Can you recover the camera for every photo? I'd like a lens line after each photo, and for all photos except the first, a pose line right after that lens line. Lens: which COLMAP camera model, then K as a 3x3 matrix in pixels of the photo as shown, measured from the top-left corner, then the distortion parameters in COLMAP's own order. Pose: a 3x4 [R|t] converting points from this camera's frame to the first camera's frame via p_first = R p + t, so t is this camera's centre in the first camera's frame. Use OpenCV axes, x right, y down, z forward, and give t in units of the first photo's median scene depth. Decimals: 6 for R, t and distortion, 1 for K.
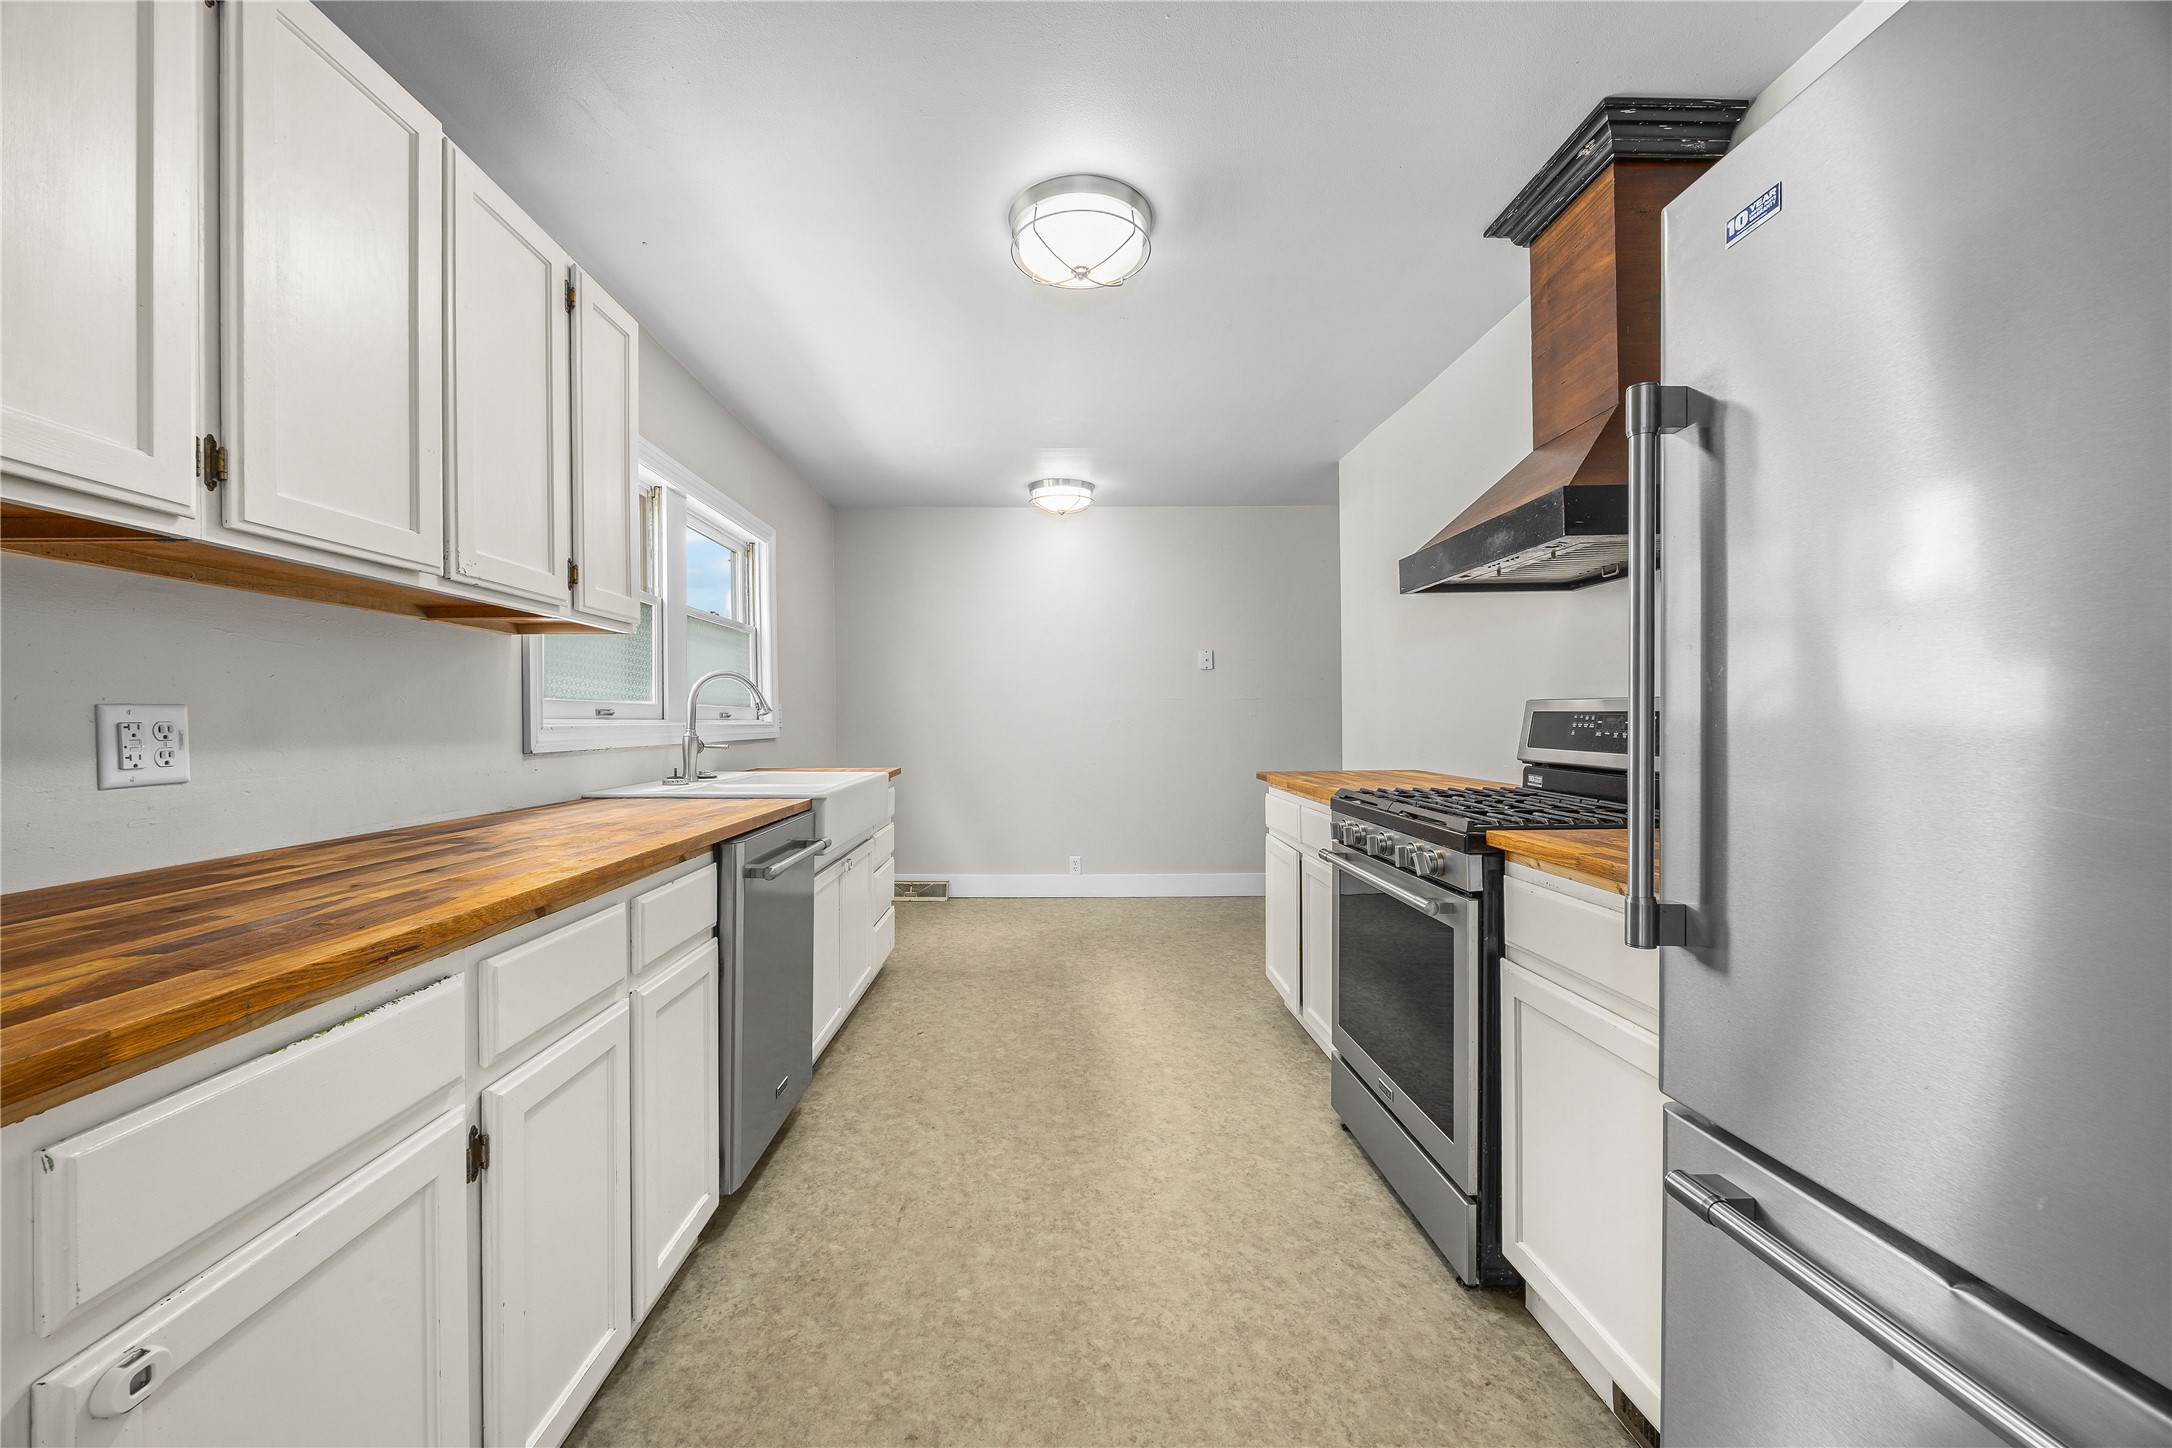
lens RADIAL K [[839.2, 0, 1087.3], [0, 839.2, 717.9], [0, 0, 1]] dist [-0.001394, -0.000213]
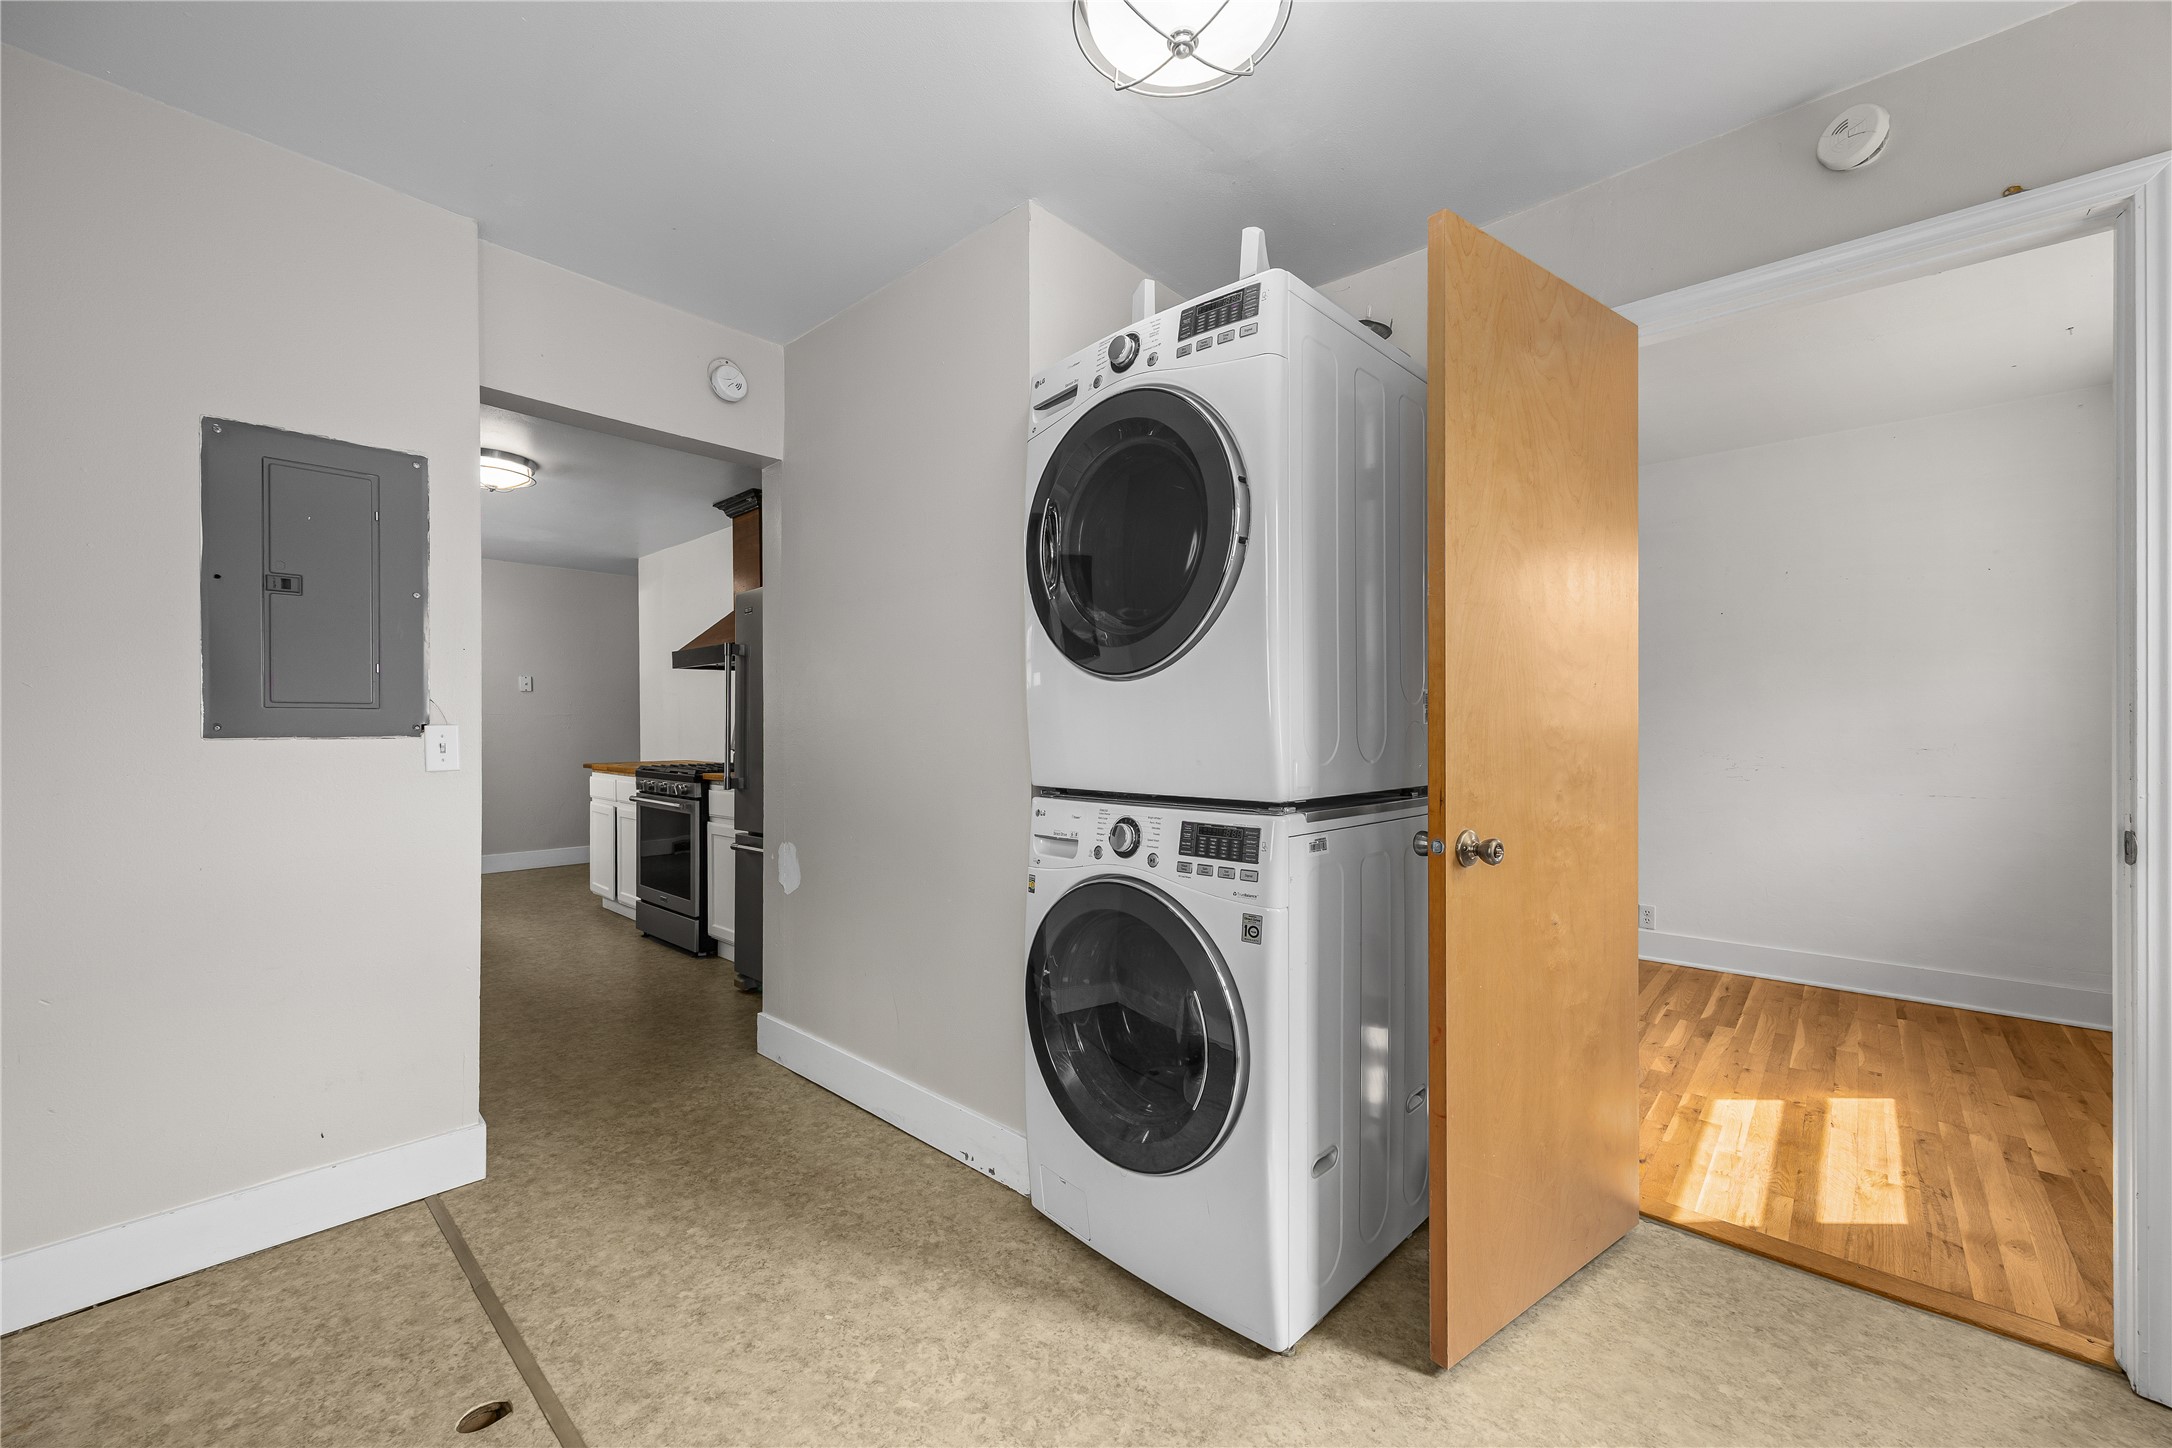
lens RADIAL K [[839.2, 0, 1087.3], [0, 839.2, 717.9], [0, 0, 1]] dist [-0.001394, -0.000213]
pose [[0.706981, 0.002376, 0.707228, -0.324524], [0.004208, 0.999963, -0.007565, -0.007462], [-0.707220, 0.008324, 0.706945, -1.052350]]
